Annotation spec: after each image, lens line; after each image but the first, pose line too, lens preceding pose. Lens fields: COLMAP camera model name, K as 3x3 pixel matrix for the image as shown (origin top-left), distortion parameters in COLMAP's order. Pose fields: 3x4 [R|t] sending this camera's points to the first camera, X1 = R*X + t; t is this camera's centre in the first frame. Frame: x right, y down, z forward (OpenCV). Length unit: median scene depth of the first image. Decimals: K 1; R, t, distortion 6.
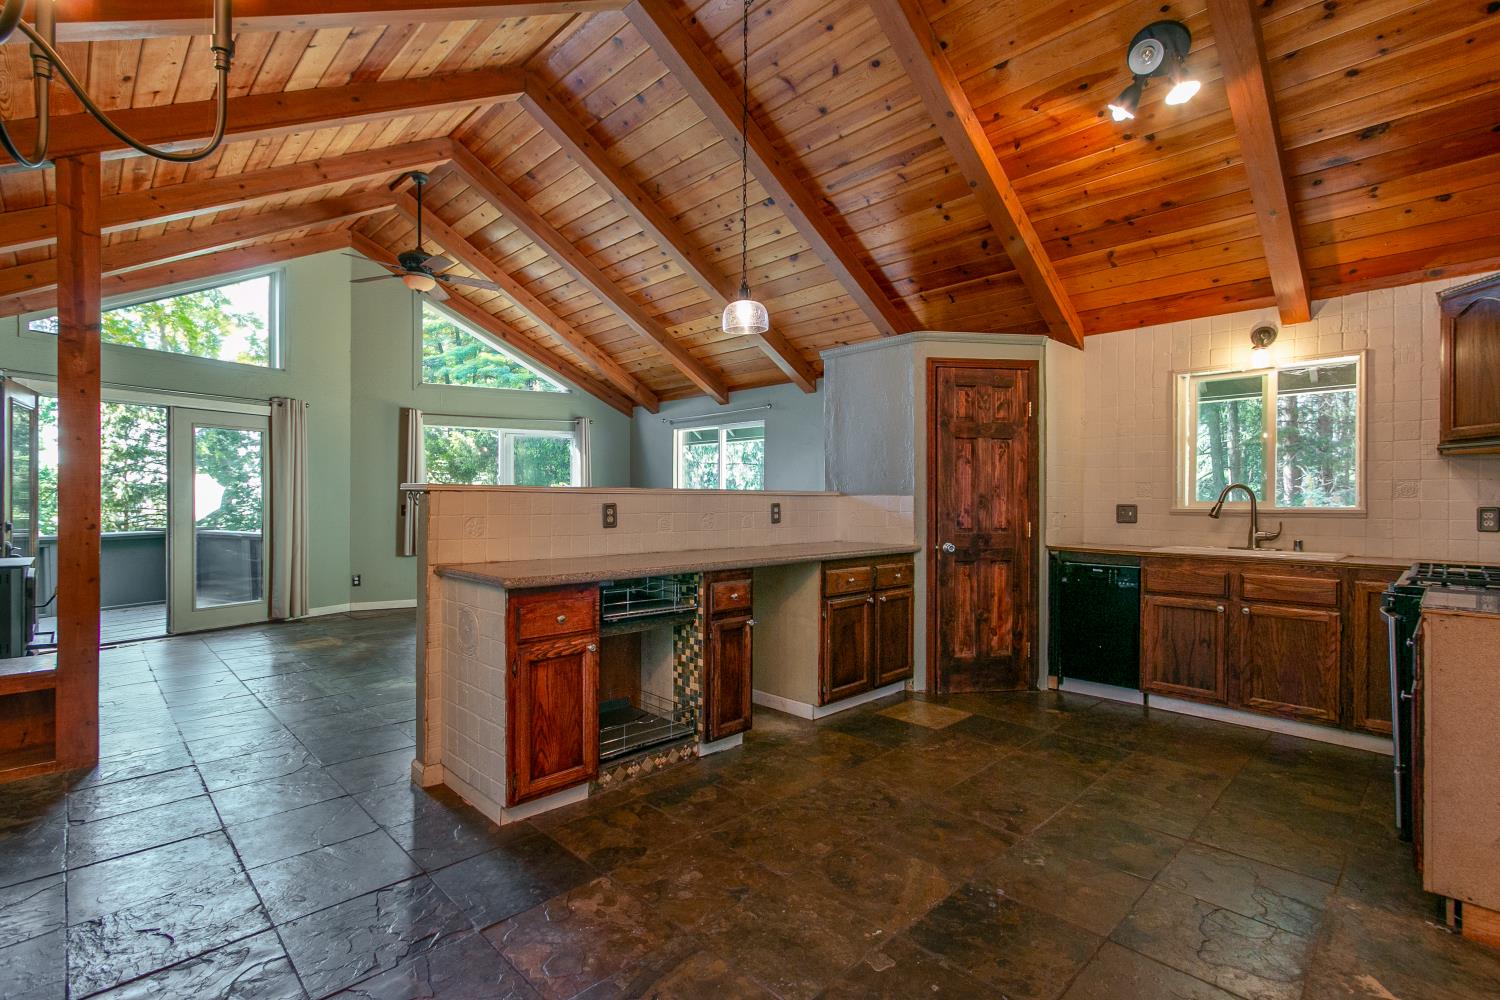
lens RADIAL K [[693.2, 0, 752.4], [0, 693.2, 503.6], [0, 0, 1]] dist [0.000266, 0.000791]
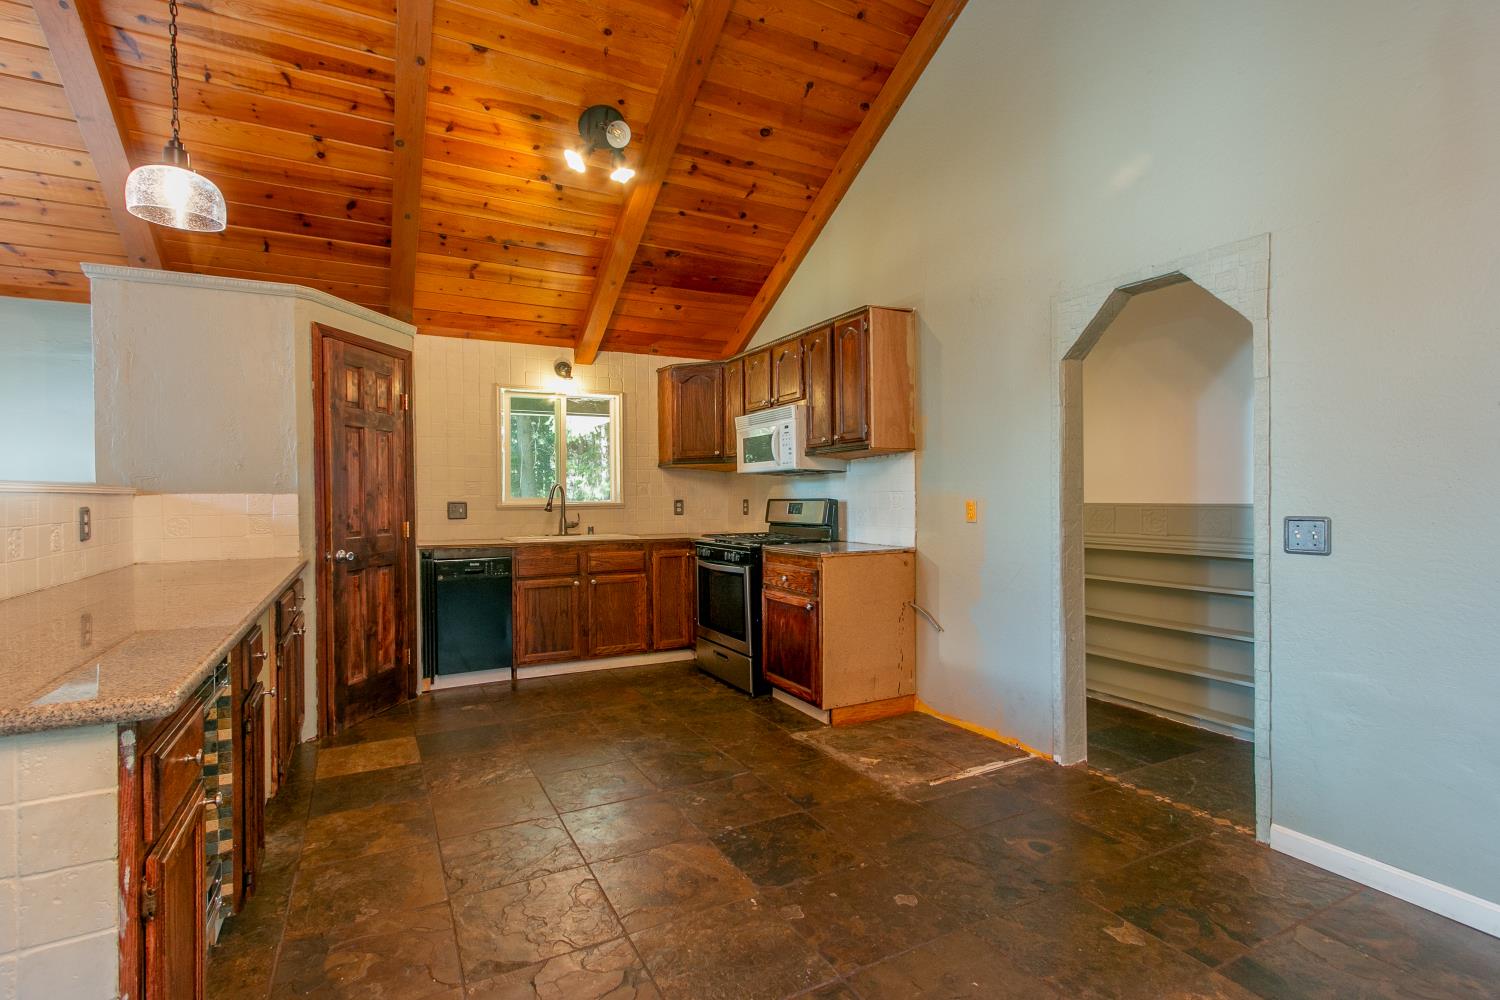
lens RADIAL K [[688.6, 0, 717.8], [0, 688.6, 501.8], [0, 0, 1]] dist [-0.000127, 0.000352]
pose [[0.310332, -0.012904, 0.950541, -0.361935], [0.013024, 0.999872, 0.009321, -0.003610], [-0.950539, 0.009487, 0.310460, 0.310137]]
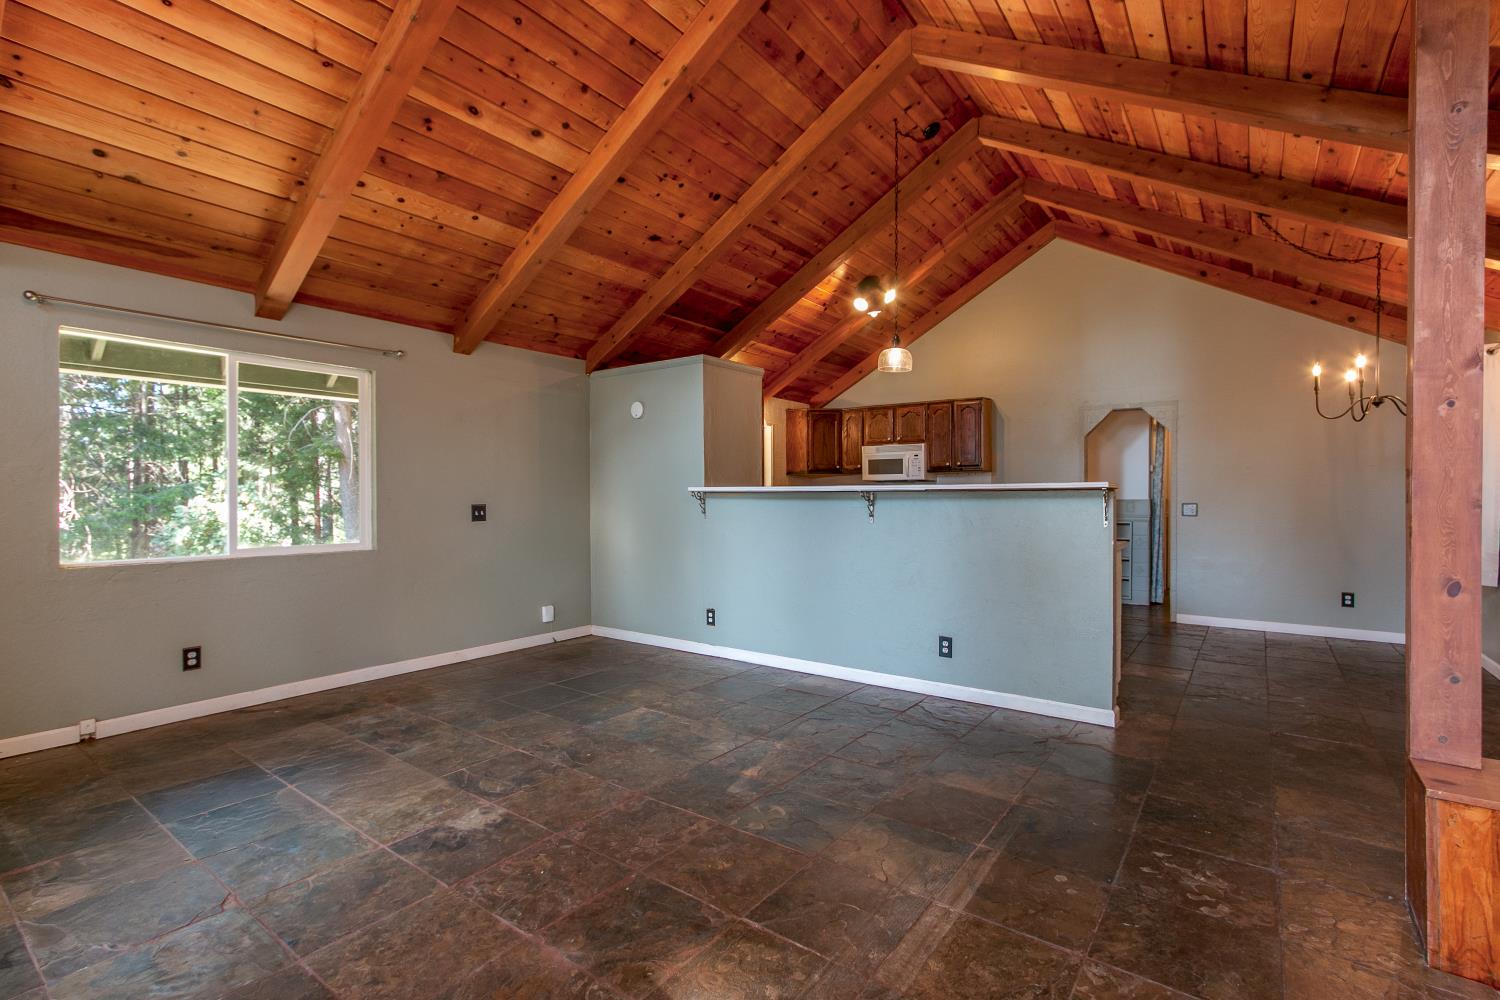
lens RADIAL K [[682.4, 0, 750.0], [0, 682.4, 500.0], [0, 0, 1]] dist [0.001628, 0.000388]
pose [[-0.150952, -0.010283, 0.988488, -0.966639], [0.006438, 0.999914, 0.011385, -0.009398], [-0.988520, 0.008083, -0.150873, 1.112880]]
